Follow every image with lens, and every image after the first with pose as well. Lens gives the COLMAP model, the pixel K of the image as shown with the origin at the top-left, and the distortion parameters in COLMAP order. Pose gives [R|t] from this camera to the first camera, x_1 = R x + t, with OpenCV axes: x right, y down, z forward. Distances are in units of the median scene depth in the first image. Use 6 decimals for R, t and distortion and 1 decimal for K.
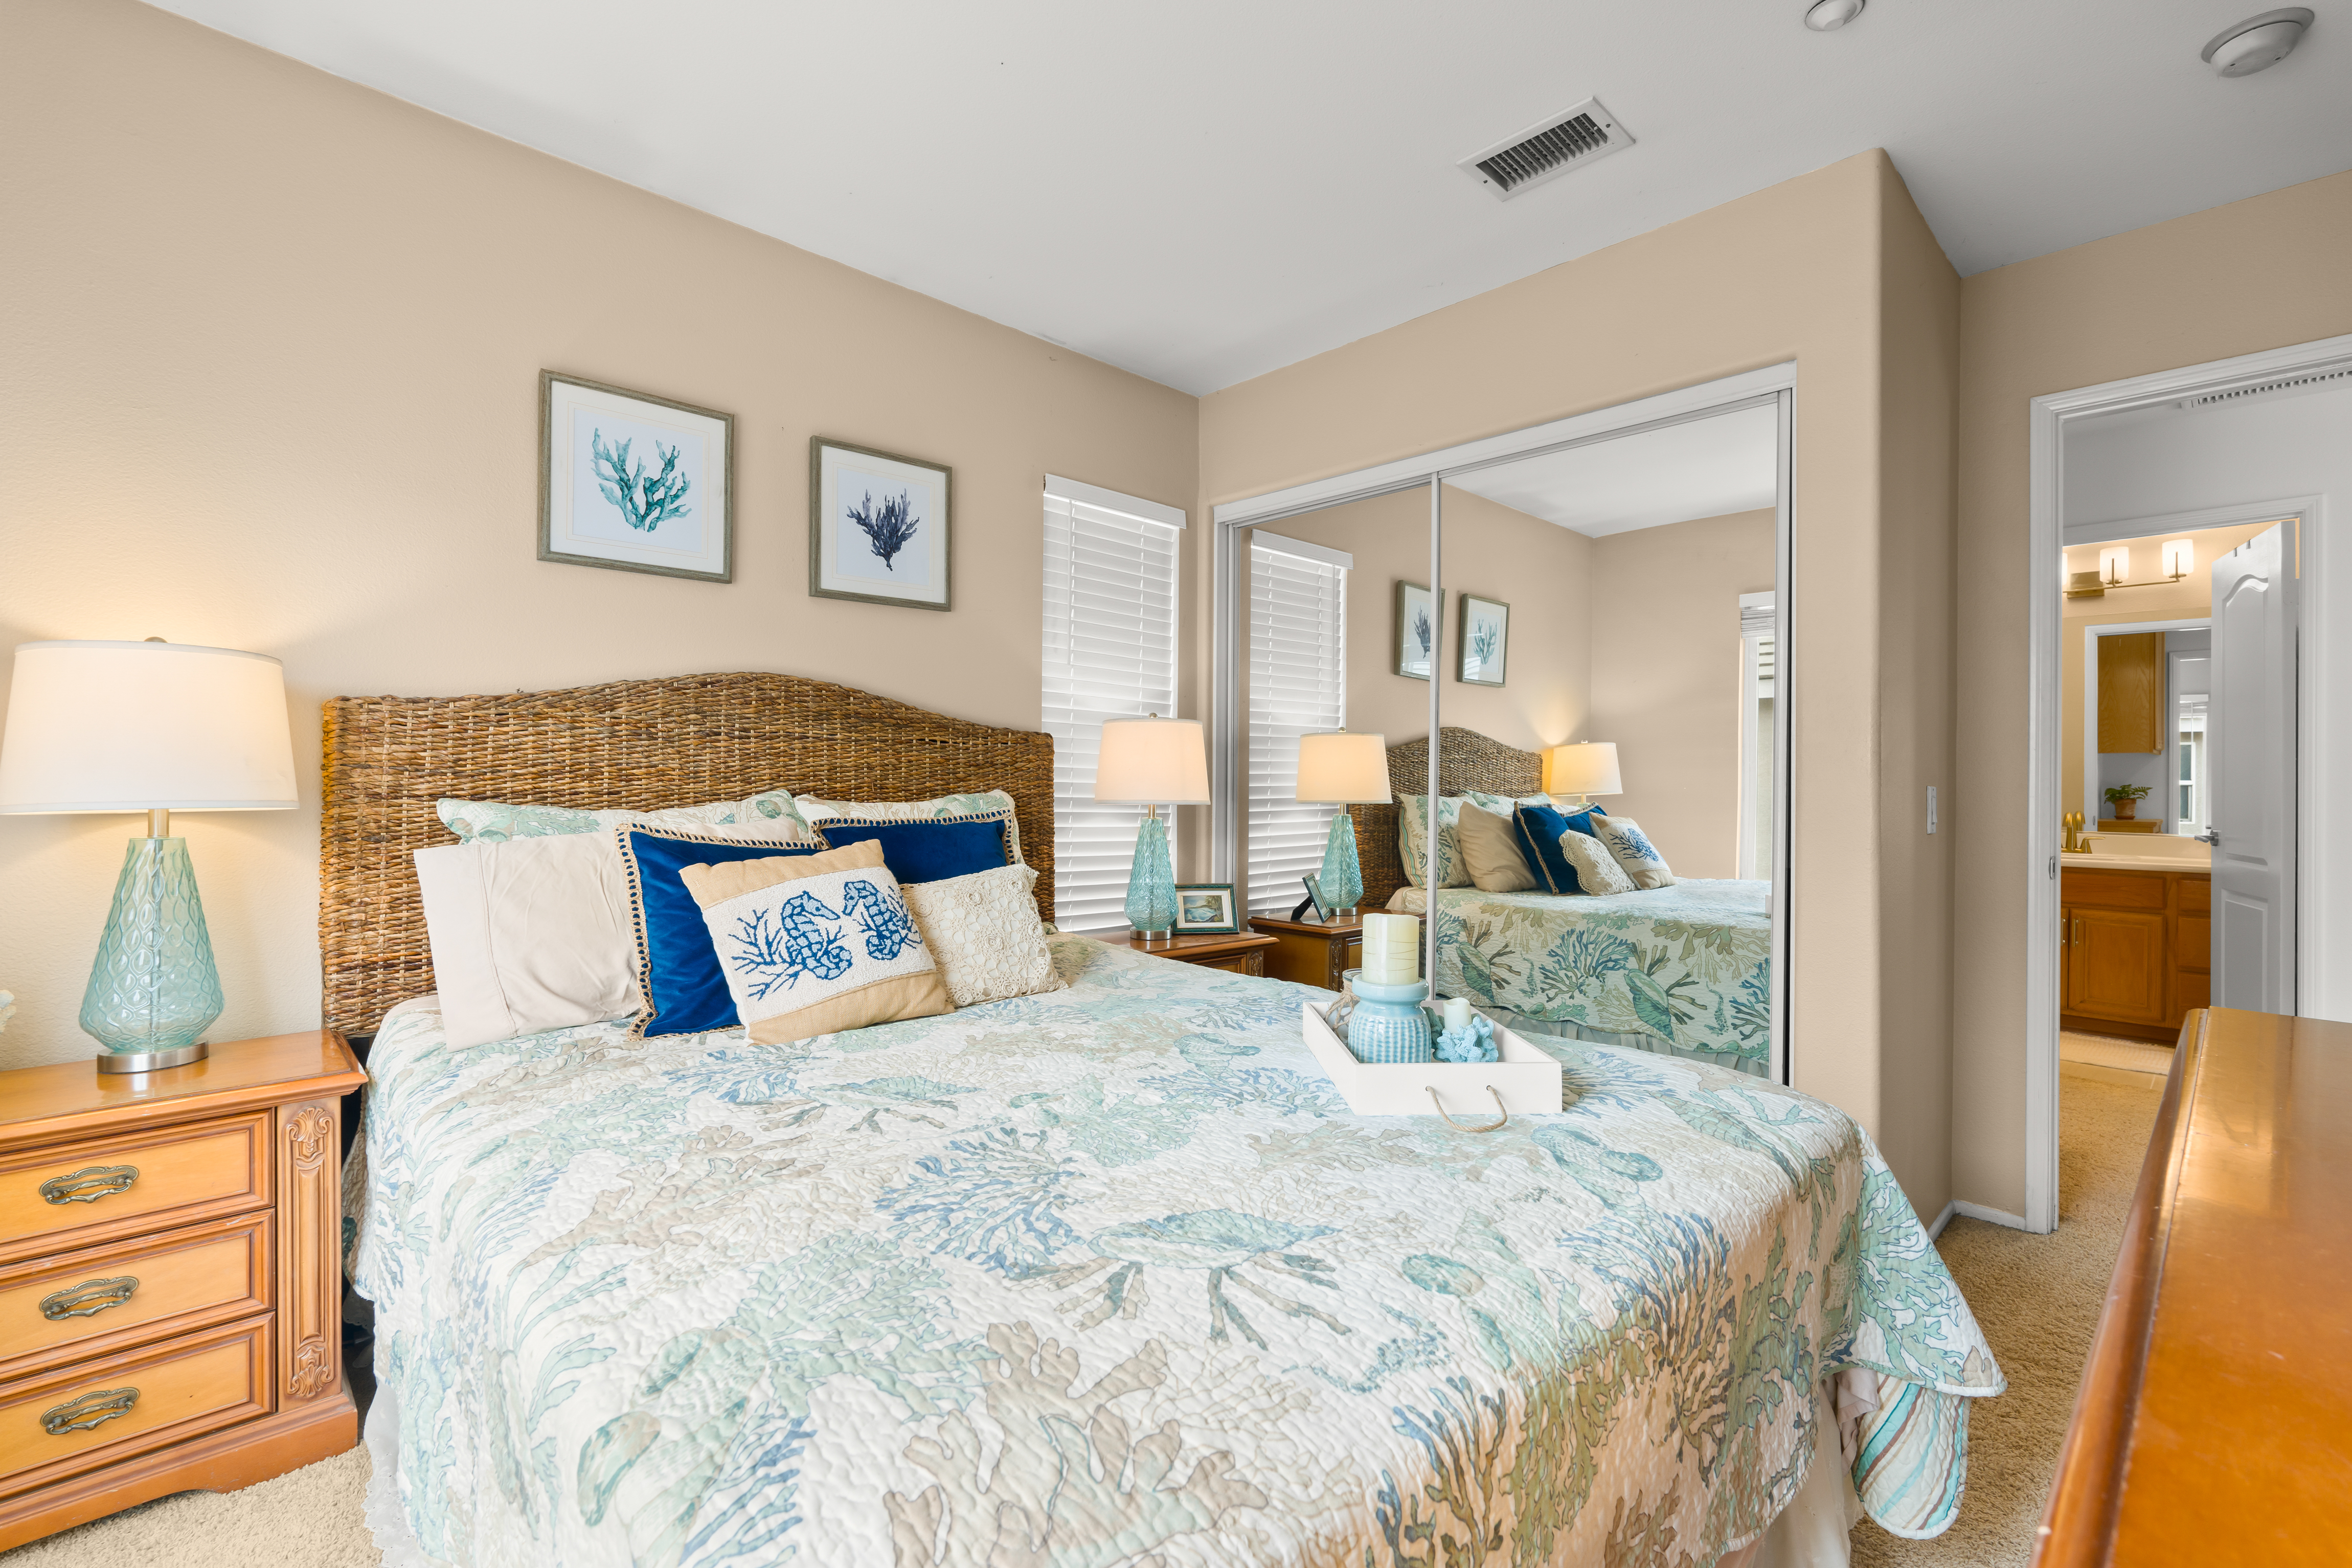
lens RADIAL K [[1025.8, 0, 1176.0], [0, 1025.8, 784.0], [0, 0, 1]] dist [-0.002802, 0.000063]
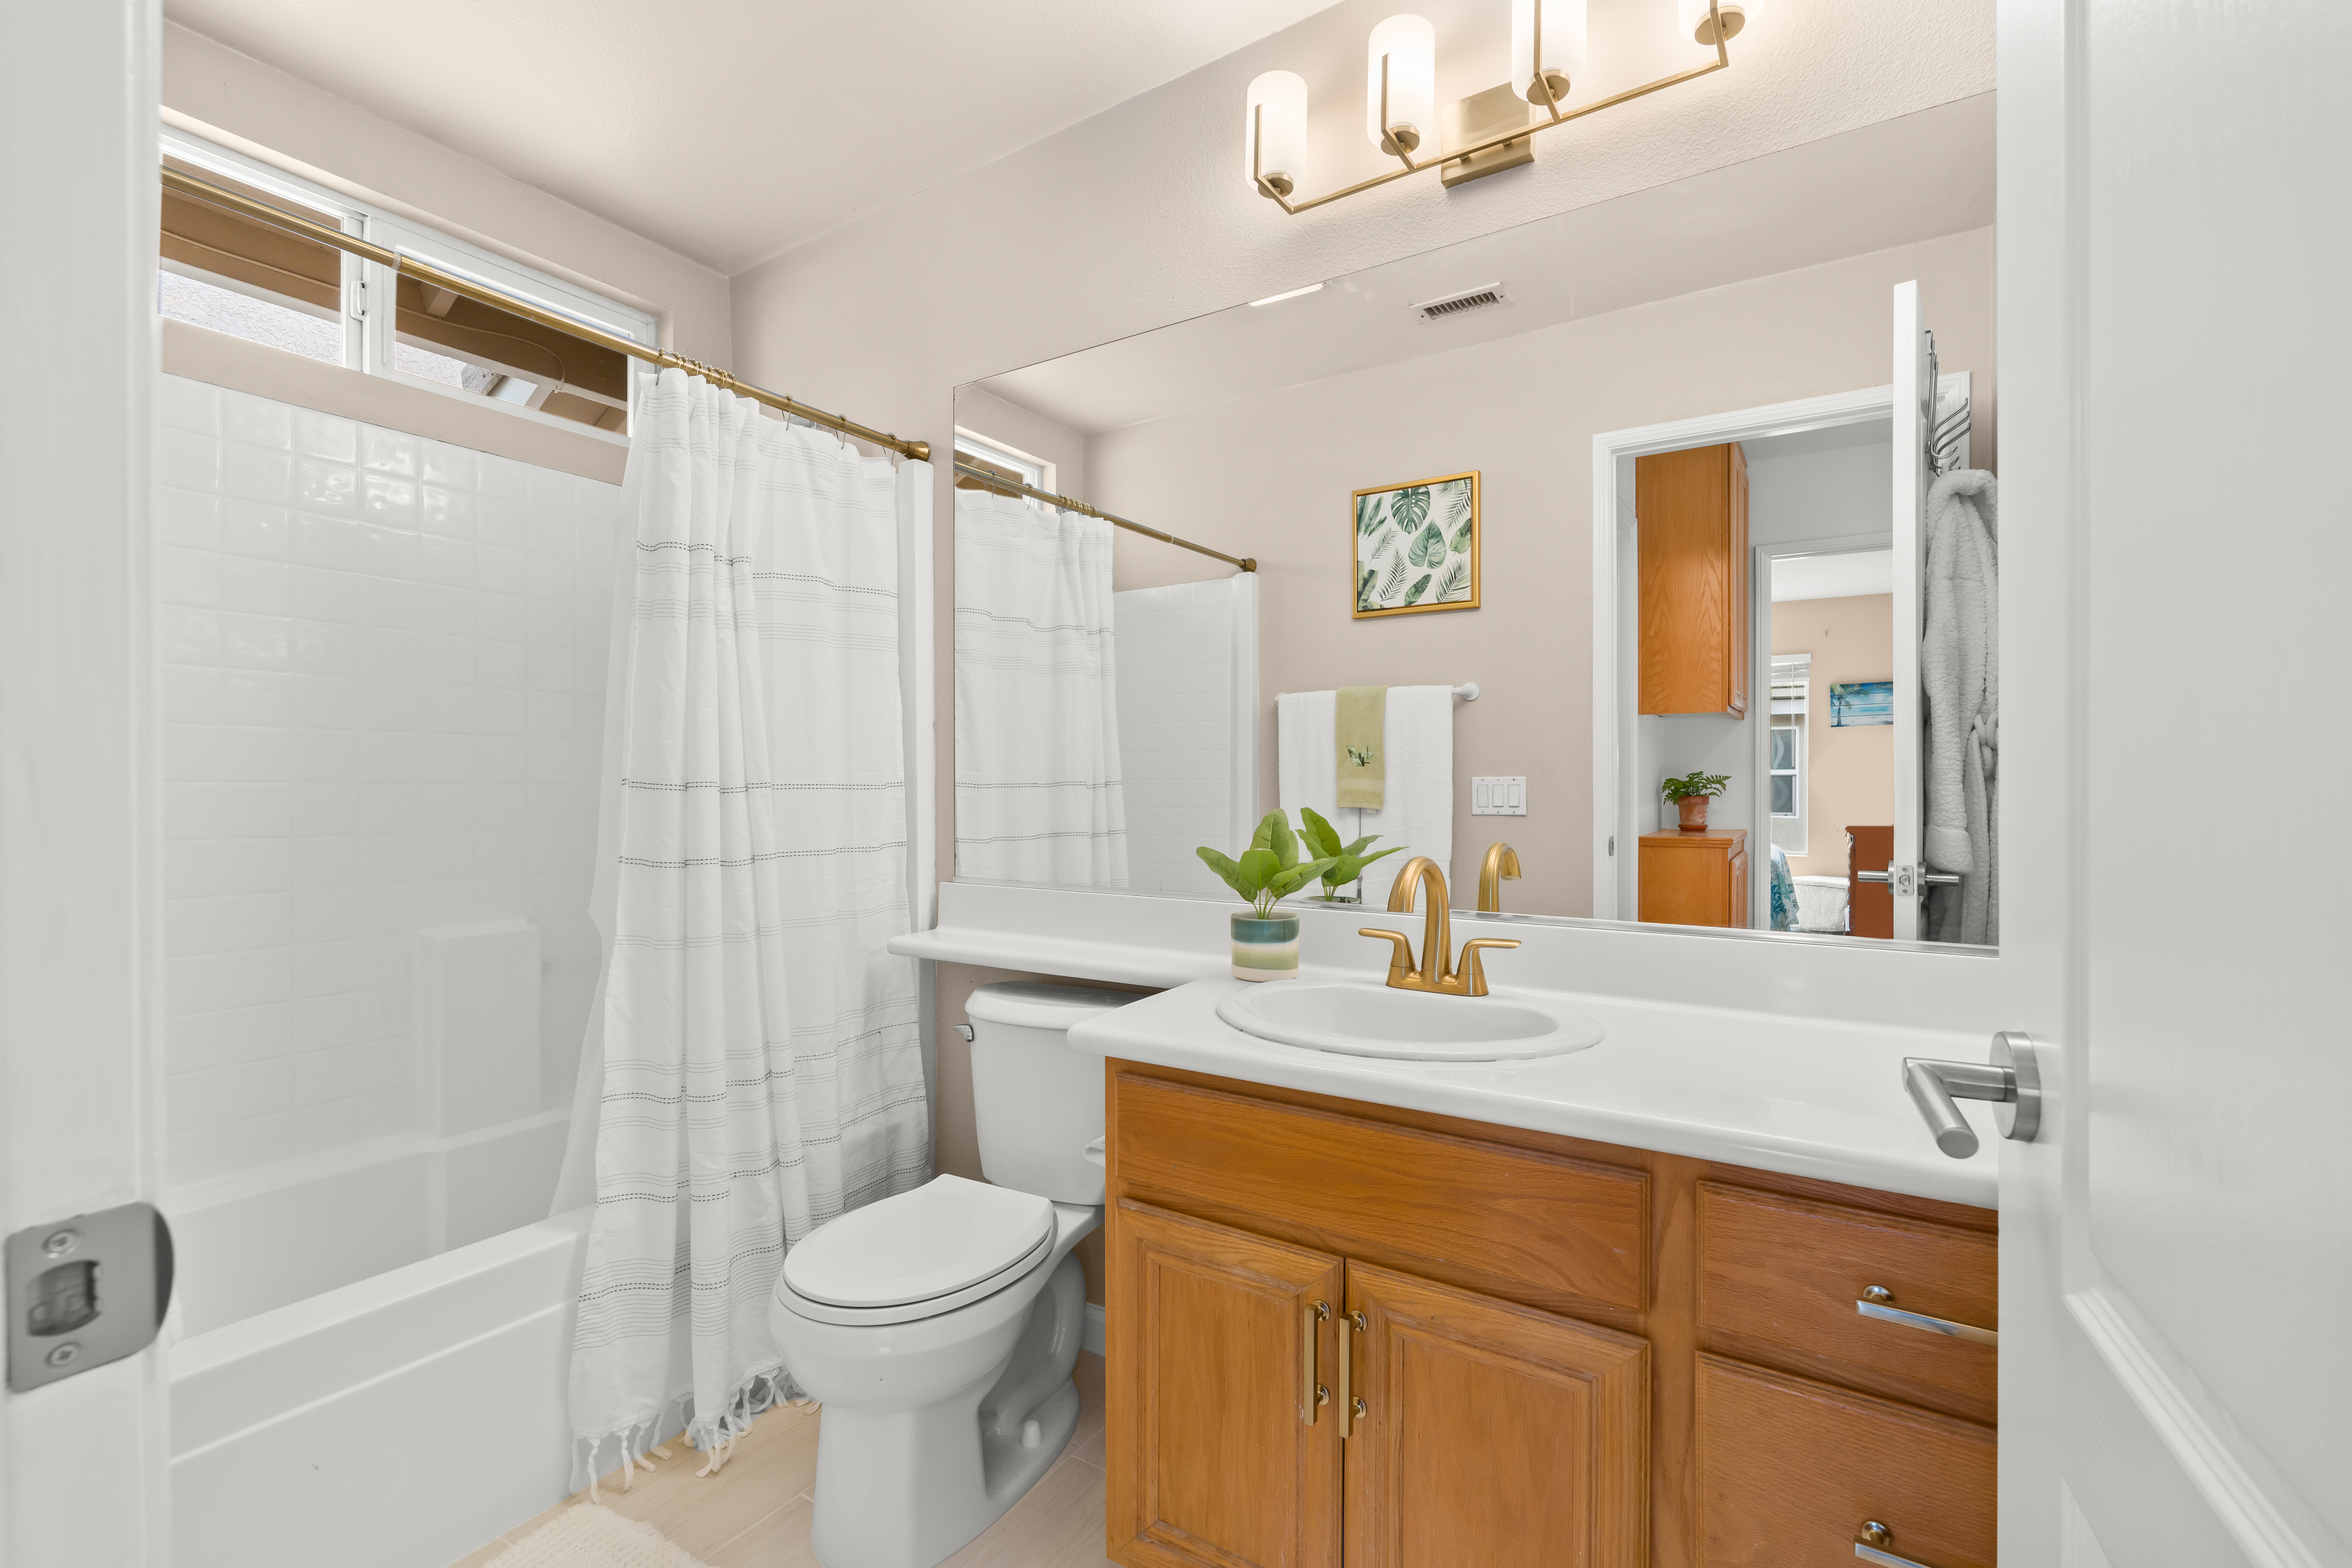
lens RADIAL K [[1025.8, 0, 1176.0], [0, 1025.8, 784.0], [0, 0, 1]] dist [-0.002802, 0.000063]
pose [[0.972197, -0.003744, 0.234134, 0.446200], [0.002817, 0.999987, 0.004297, 0.003676], [-0.234147, -0.003518, 0.972195, 0.442595]]
